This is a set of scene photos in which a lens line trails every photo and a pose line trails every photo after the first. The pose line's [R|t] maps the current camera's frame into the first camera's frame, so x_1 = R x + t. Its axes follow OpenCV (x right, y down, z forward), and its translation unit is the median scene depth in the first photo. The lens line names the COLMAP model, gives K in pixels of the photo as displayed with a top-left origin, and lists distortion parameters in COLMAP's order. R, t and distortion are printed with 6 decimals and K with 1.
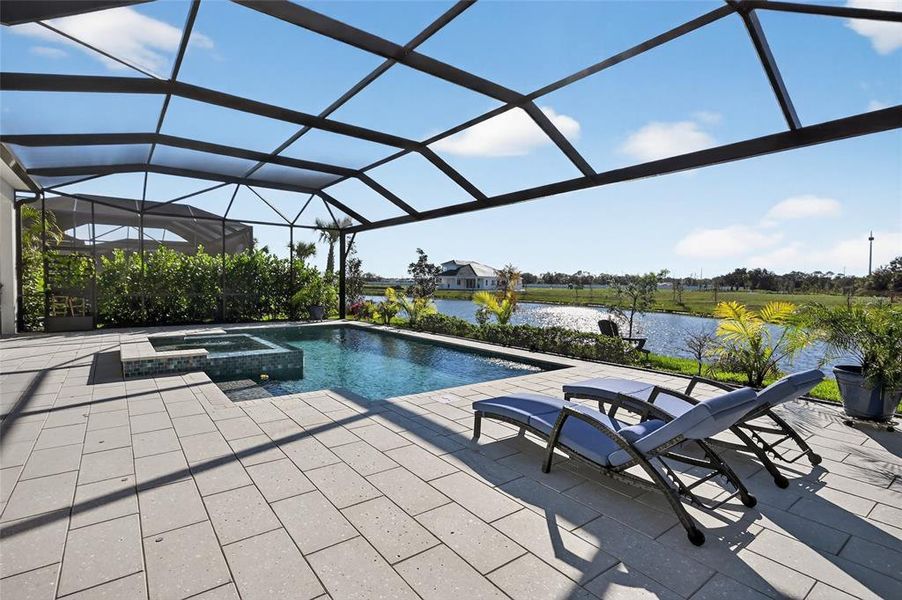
lens RADIAL K [[442.0, 0, 450.9], [0, 442.0, 312.1], [0, 0, 1]] dist [0.000998, 0.000276]
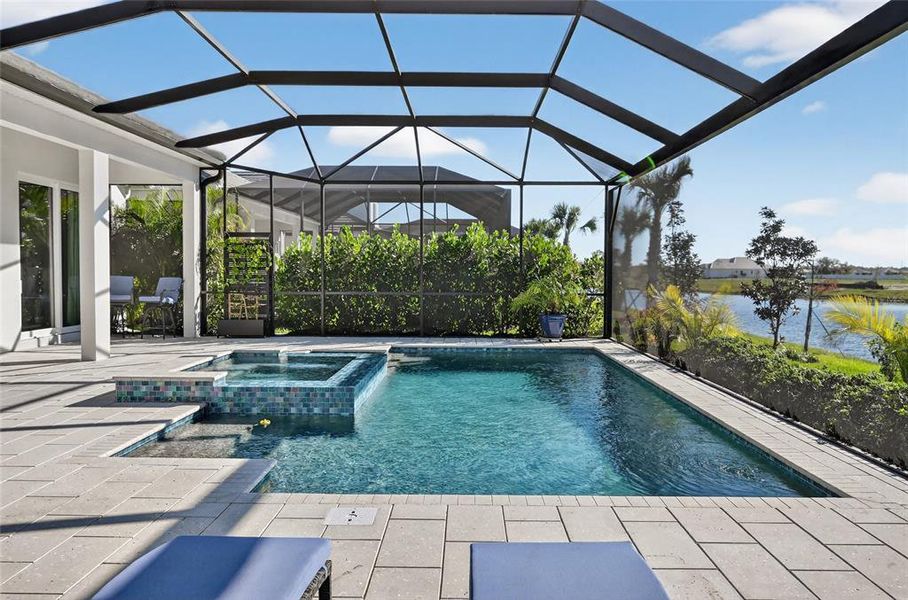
lens RADIAL K [[724.7, 0, 454.0], [0, 724.7, 300.0], [0, 0, 1]] dist [-0.007020, -0.001101]
pose [[0.787966, 0.015521, -0.615523, 0.185736], [-0.036489, 0.999102, -0.021518, -0.007702], [0.614636, 0.039415, 0.787825, 0.150149]]
